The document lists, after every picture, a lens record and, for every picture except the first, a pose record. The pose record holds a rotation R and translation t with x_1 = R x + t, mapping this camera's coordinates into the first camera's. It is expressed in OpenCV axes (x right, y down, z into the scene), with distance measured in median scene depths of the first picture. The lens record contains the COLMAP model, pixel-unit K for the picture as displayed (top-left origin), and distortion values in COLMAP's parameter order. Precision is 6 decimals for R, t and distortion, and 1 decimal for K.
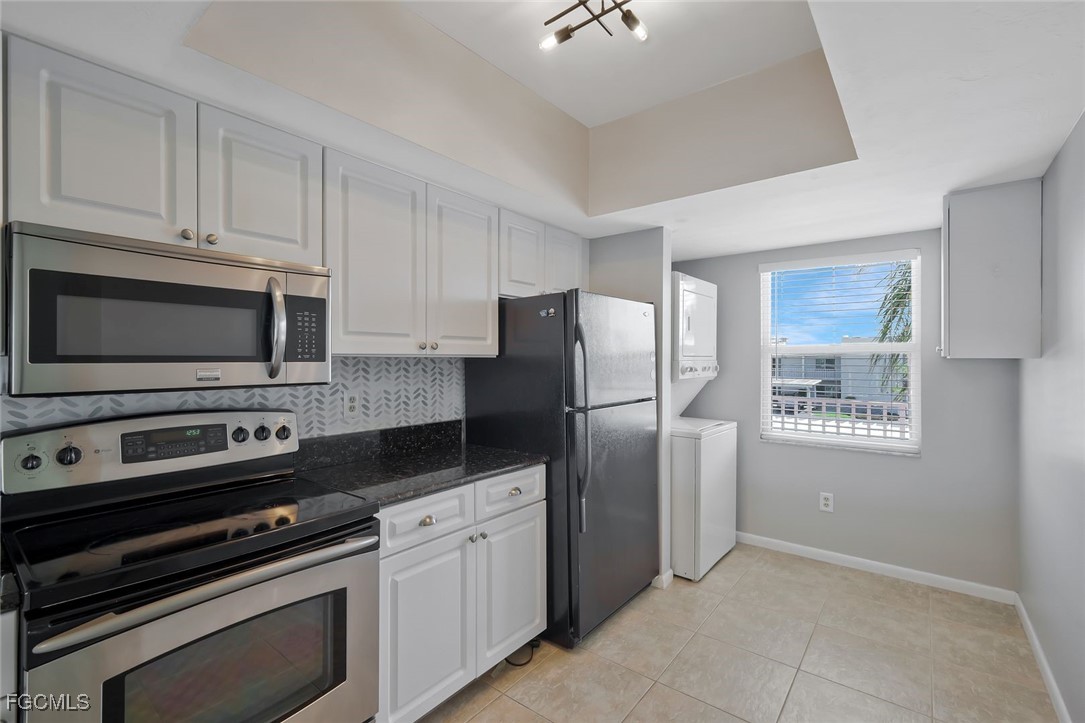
lens RADIAL K [[475.2, 0, 549.9], [0, 475.2, 358.7], [0, 0, 1]] dist [0.001409, 0.000673]
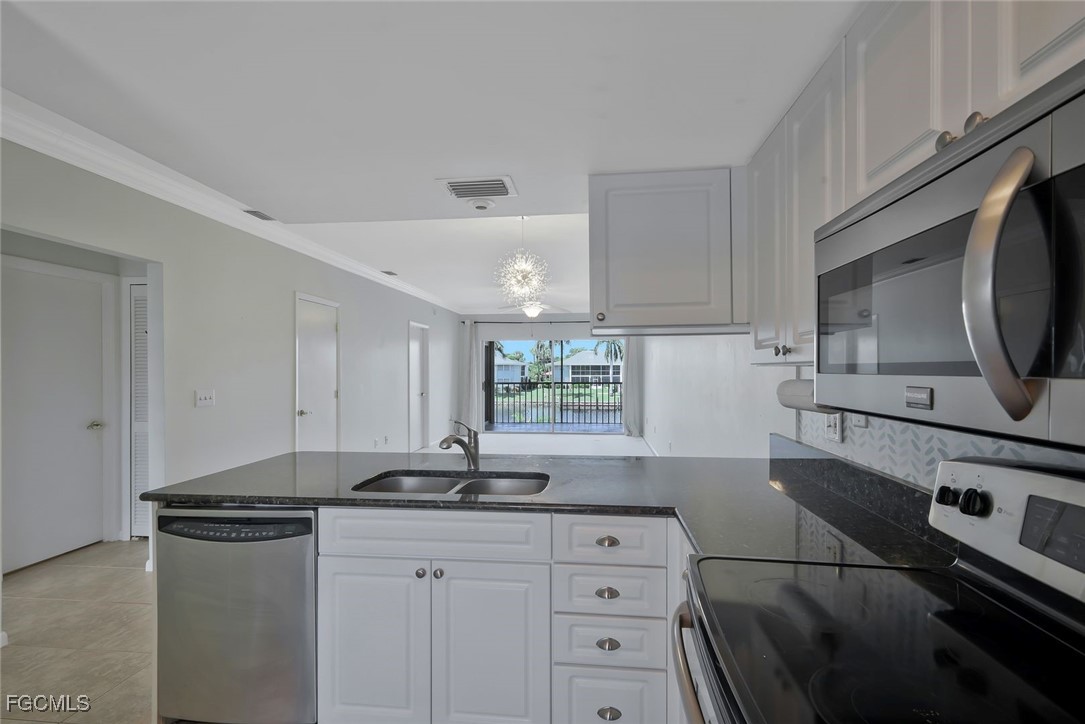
lens RADIAL K [[484.1, 0, 554.3], [0, 484.1, 370.6], [0, 0, 1]] dist [0.002274, 0.000150]
pose [[-0.841153, 0.003770, -0.540784, -0.052395], [0.001516, 0.999988, 0.004614, -0.000011], [0.540795, 0.003061, -0.841149, 0.804164]]
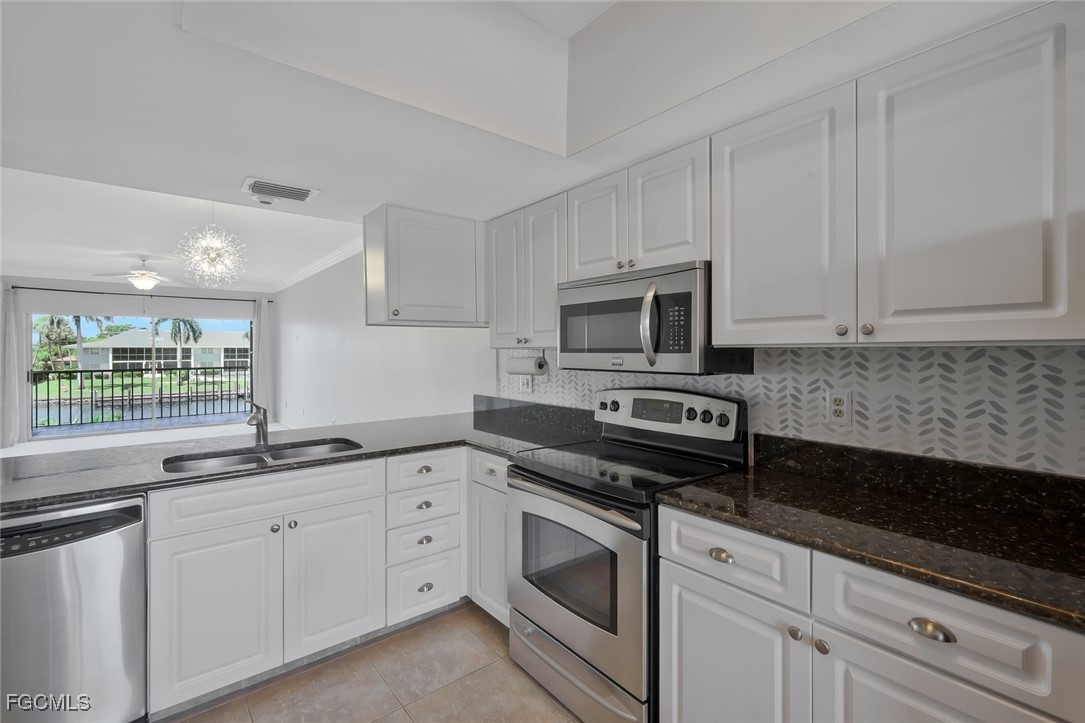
lens RADIAL K [[475.2, 0, 539.3], [0, 475.2, 353.0], [0, 0, 1]] dist [0.001409, 0.000673]
pose [[-0.223383, 0.006471, -0.974709, 0.465019], [0.003460, 0.999977, 0.005846, -0.000304], [0.974725, -0.002067, -0.223401, 0.708748]]
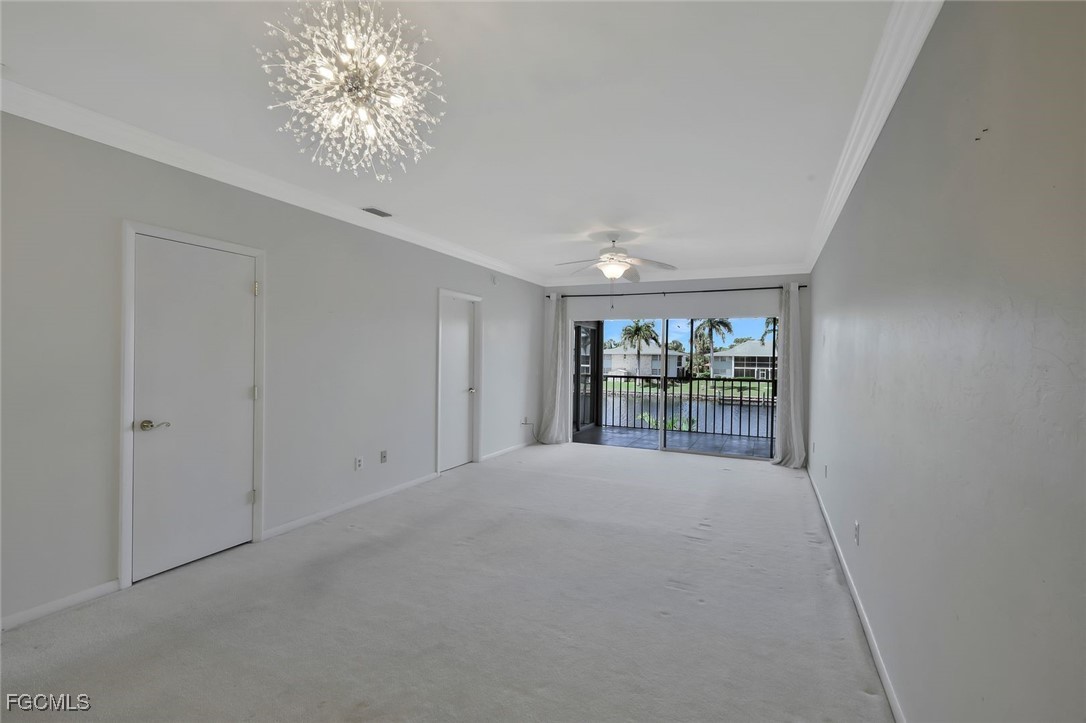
lens RADIAL K [[475.7, 0, 546.5], [0, 475.7, 359.4], [0, 0, 1]] dist [0.001409, 0.000673]
pose [[-0.974508, -0.014572, -0.223877, -1.076645], [-0.016404, 0.999845, 0.006327, -0.002756], [0.223750, 0.009838, -0.974597, -0.187392]]
